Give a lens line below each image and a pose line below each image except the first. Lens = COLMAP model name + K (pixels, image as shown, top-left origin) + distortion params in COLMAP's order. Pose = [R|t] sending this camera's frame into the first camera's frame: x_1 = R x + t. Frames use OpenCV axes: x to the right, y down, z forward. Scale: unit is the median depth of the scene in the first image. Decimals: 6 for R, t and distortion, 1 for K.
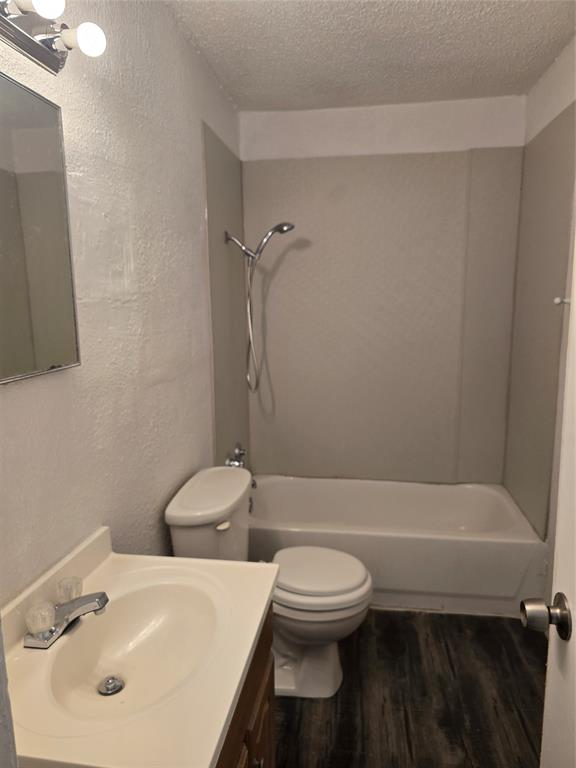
lens RADIAL K [[510.6, 0, 288.1], [0, 510.6, 372.6], [0, 0, 1]] dist [0.048410, -0.054872]
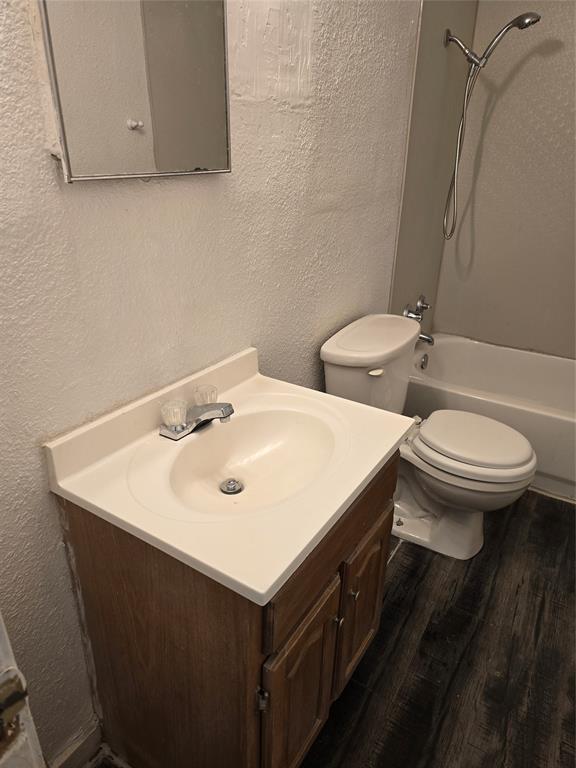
lens RADIAL K [[510.6, 0, 288.1], [0, 510.6, 372.6], [0, 0, 1]] dist [0.048410, -0.054872]
pose [[0.916259, 0.183138, -0.356271, 0.063514], [-0.077770, 0.953778, 0.290274, 0.039238], [0.392964, -0.238259, 0.888151, 0.098661]]
